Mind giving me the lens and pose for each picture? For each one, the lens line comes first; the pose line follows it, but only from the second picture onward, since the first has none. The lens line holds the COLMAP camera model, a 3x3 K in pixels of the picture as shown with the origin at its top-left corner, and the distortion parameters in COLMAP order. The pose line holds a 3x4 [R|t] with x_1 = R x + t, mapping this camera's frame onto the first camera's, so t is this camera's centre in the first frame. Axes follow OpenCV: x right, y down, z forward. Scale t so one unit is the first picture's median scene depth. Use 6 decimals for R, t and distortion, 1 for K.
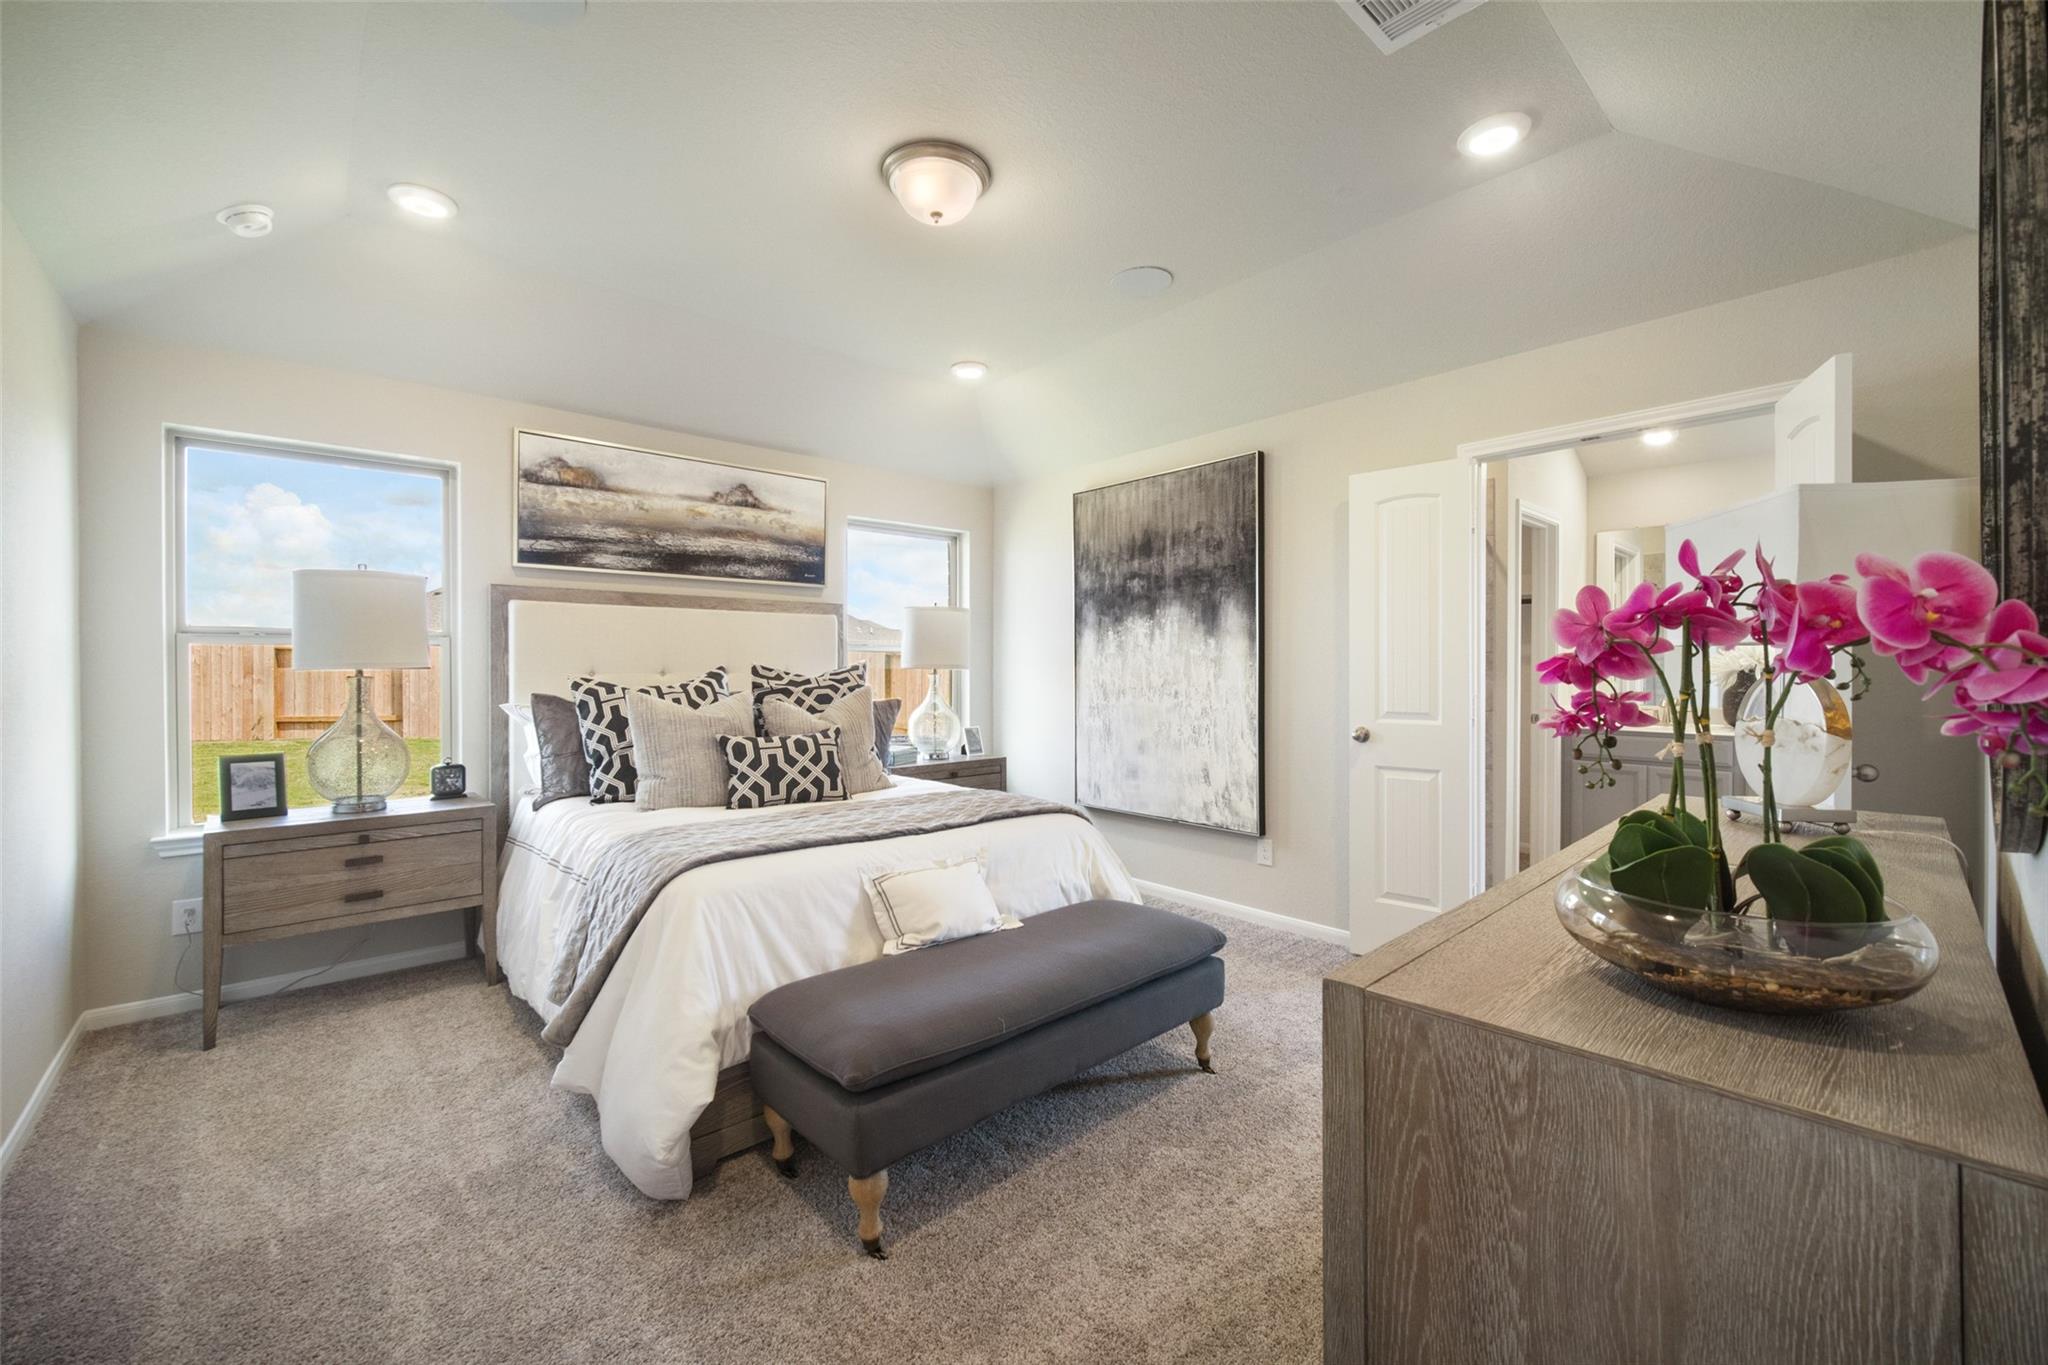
lens RADIAL K [[826.1, 0, 994.3], [0, 826.1, 678.4], [0, 0, 1]] dist [-0.000592, -0.001205]
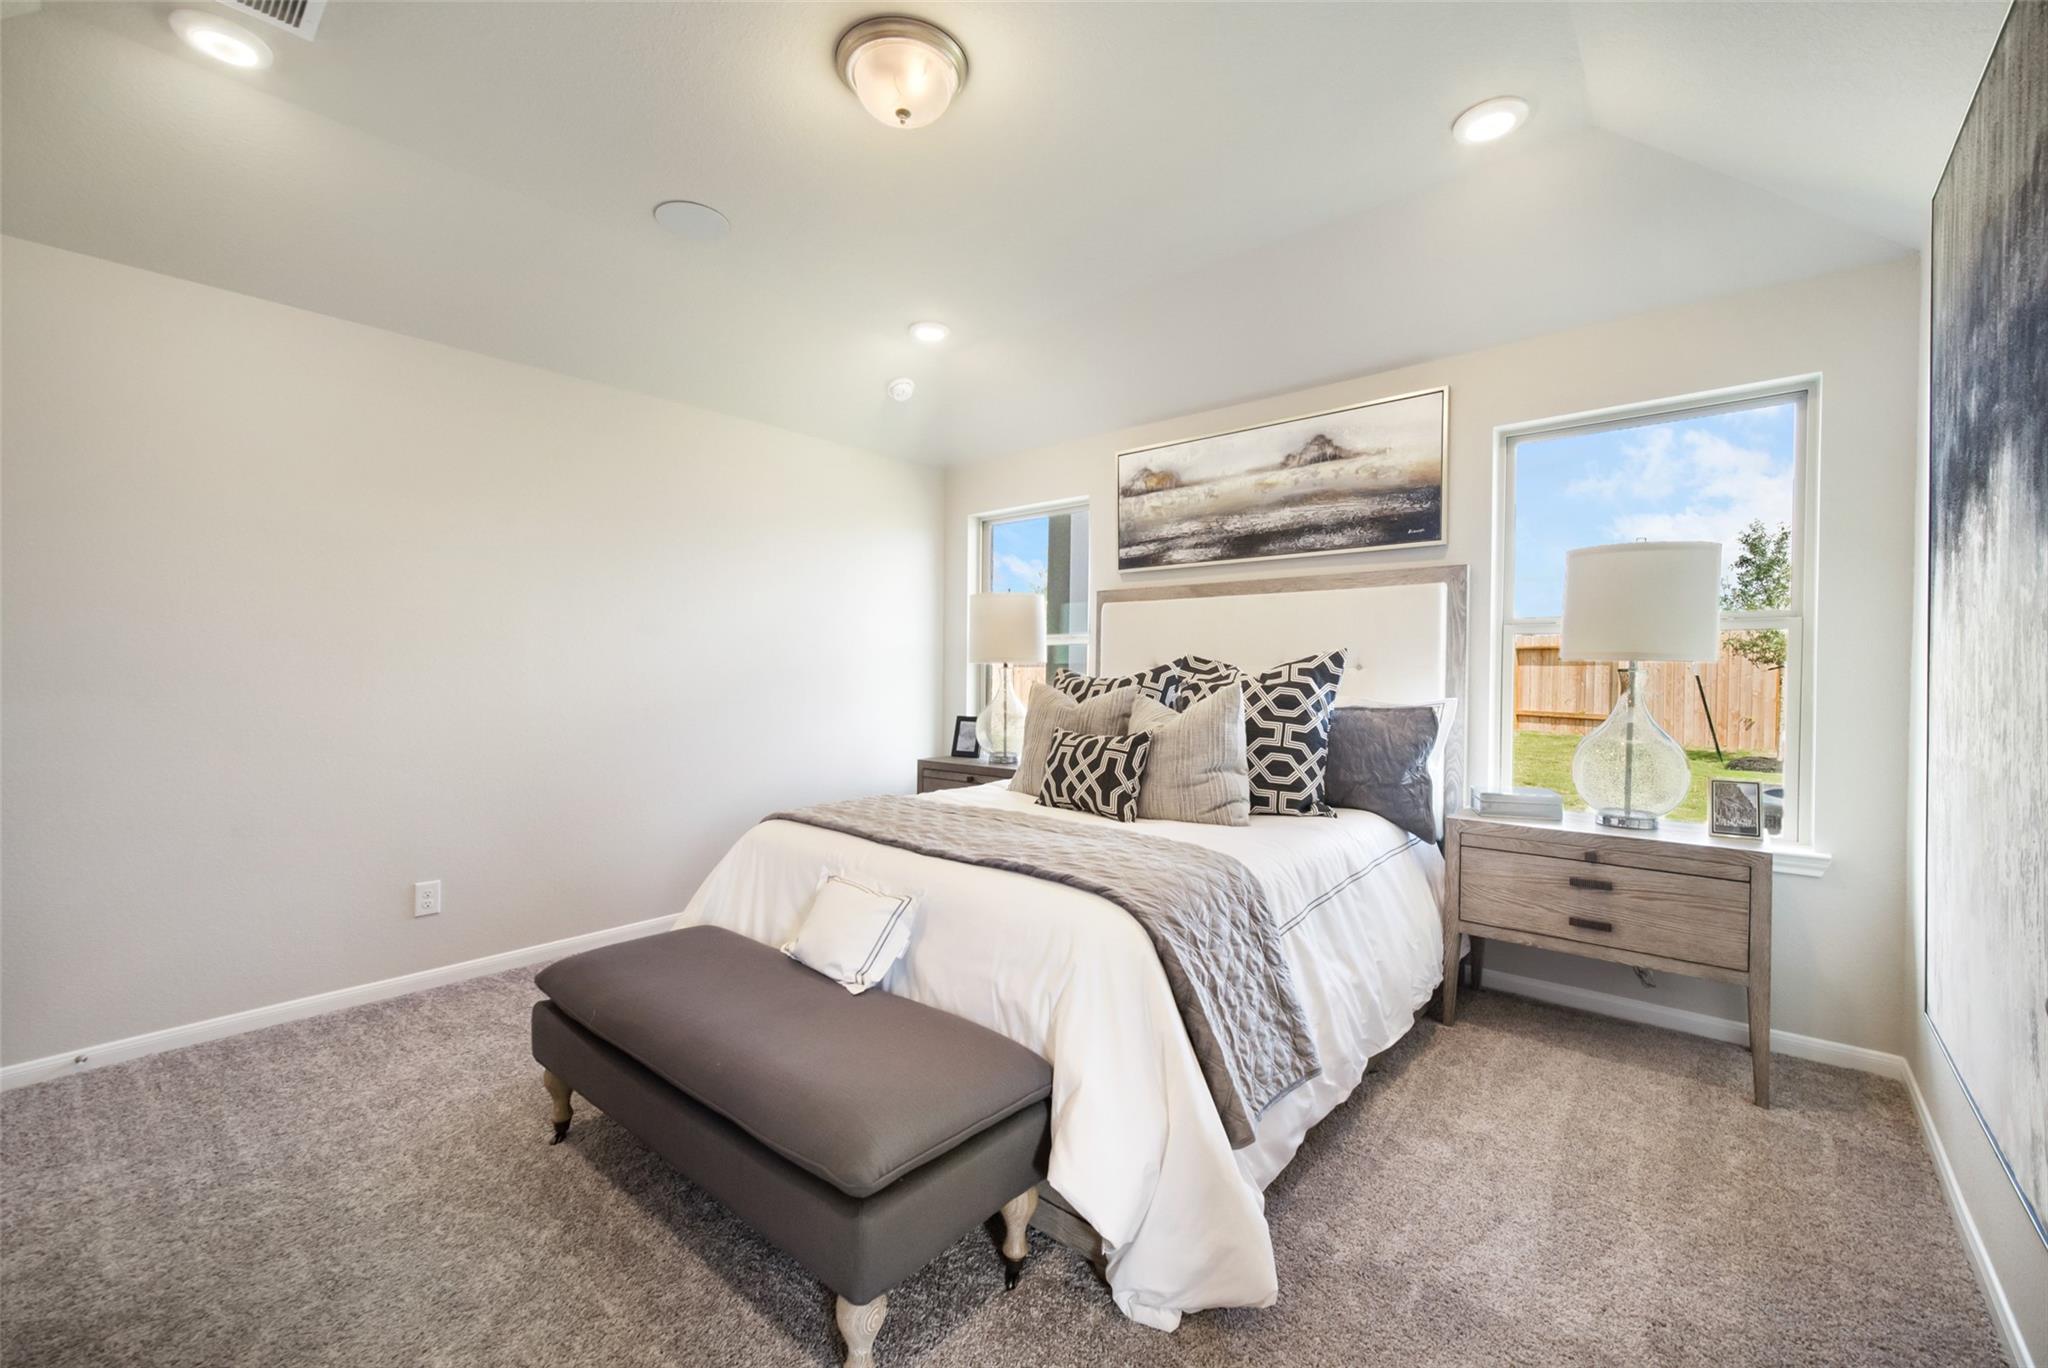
lens RADIAL K [[826.1, 0, 1033.3], [0, 826.1, 677.2], [0, 0, 1]] dist [-0.000592, -0.001205]
pose [[0.153798, 0.012719, -0.988020, 0.501158], [-0.013561, 0.999850, 0.010760, -0.001201], [0.988009, 0.011744, 0.153947, 0.650714]]
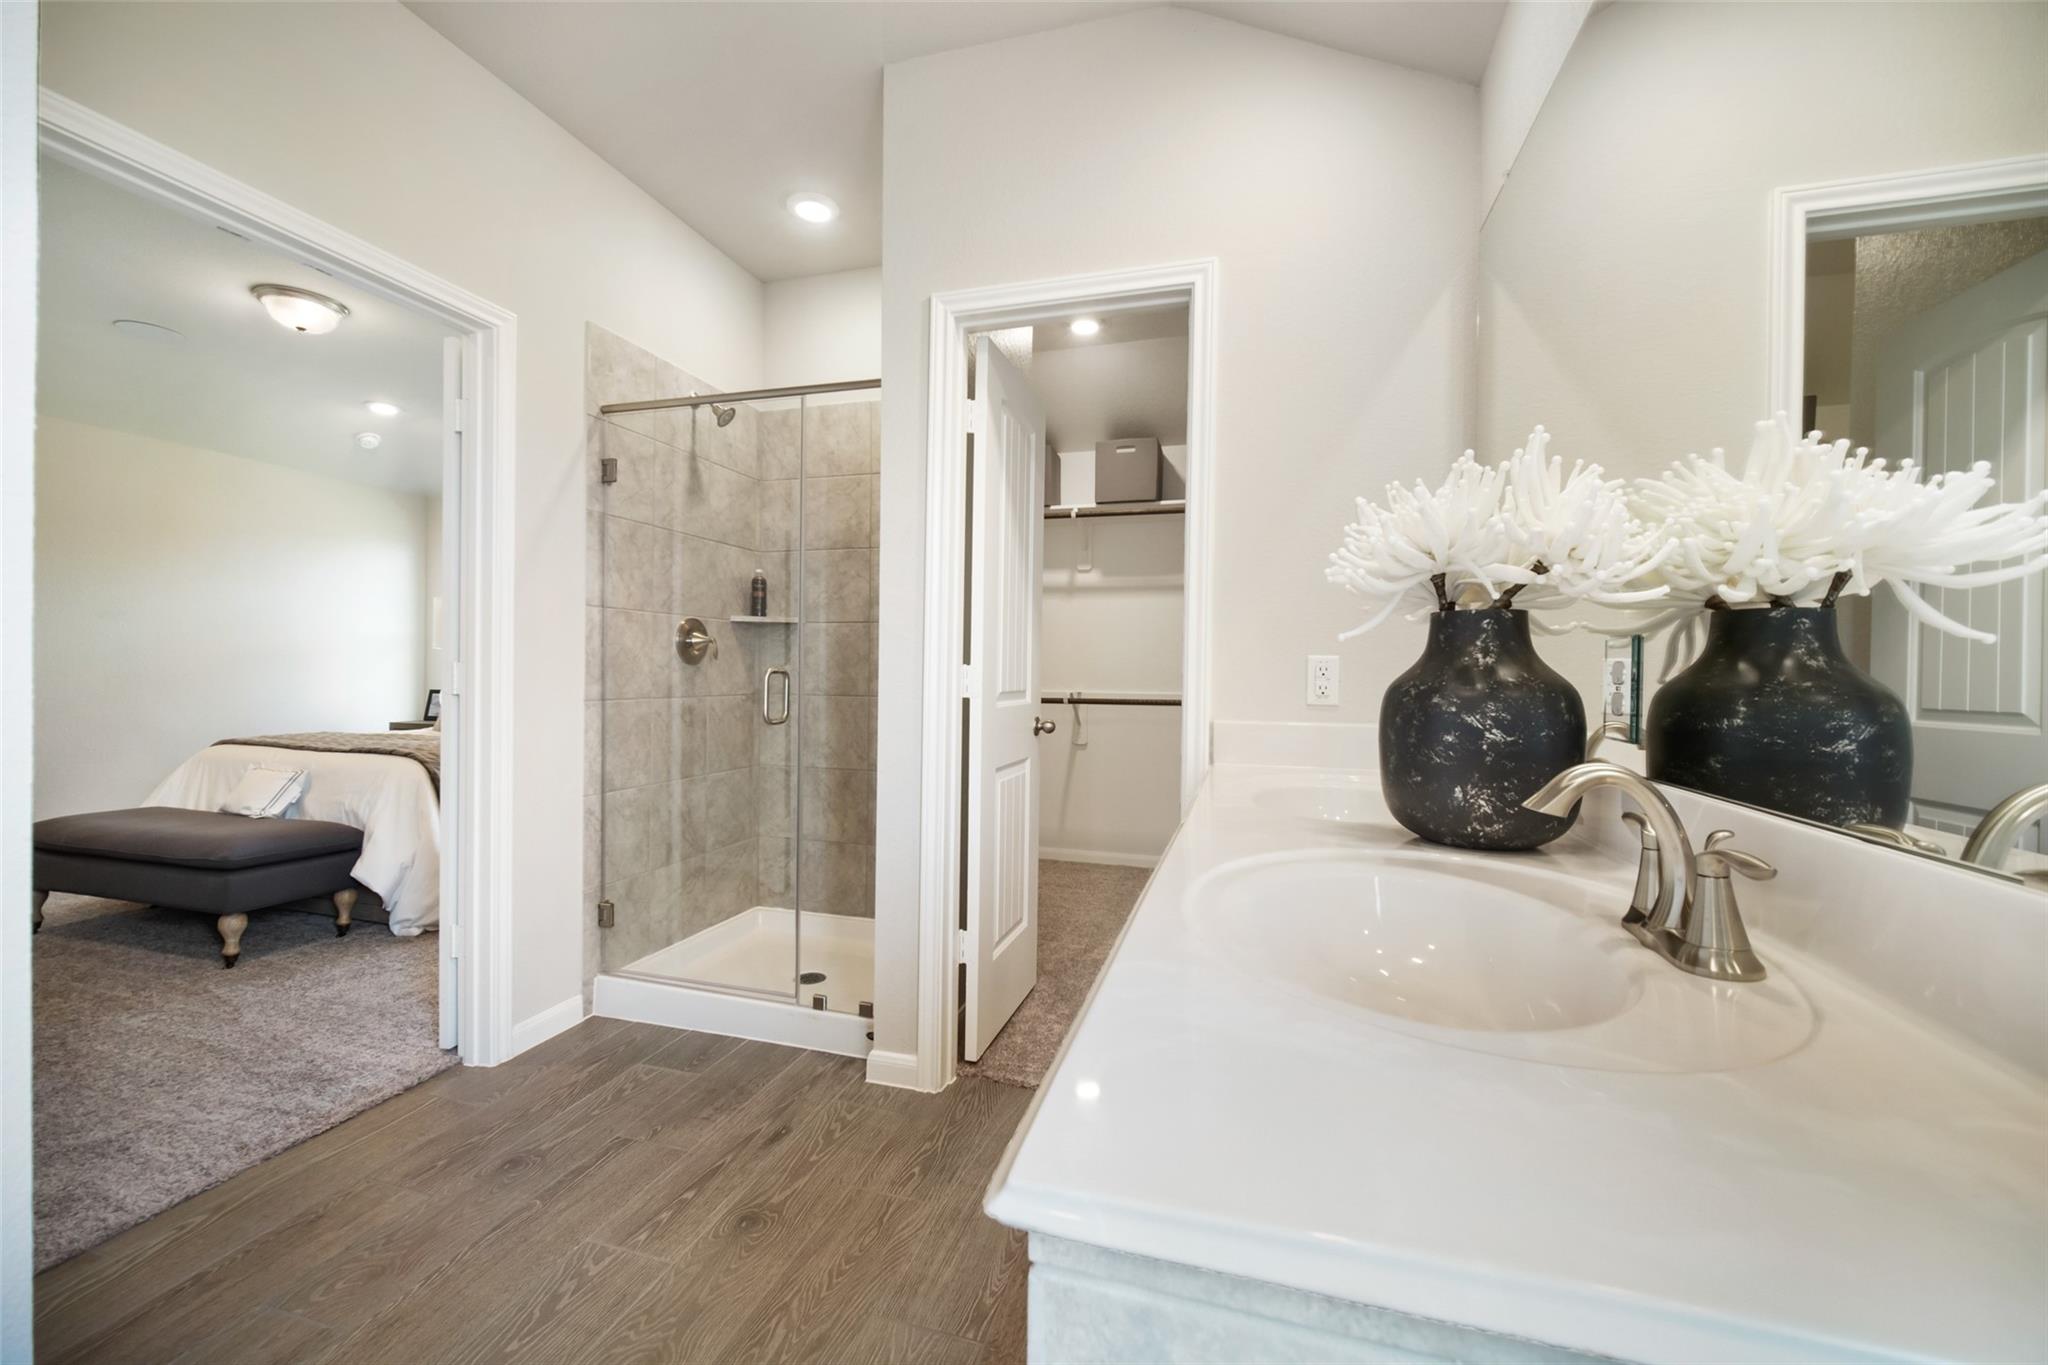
lens RADIAL K [[826.1, 0, 1007.6], [0, 826.1, 677.3], [0, 0, 1]] dist [-0.000592, -0.001205]
pose [[0.515221, 0.014346, -0.856937, 1.187850], [-0.017418, 0.999829, 0.006266, 0.017128], [0.856880, 0.011698, 0.515383, 0.855580]]
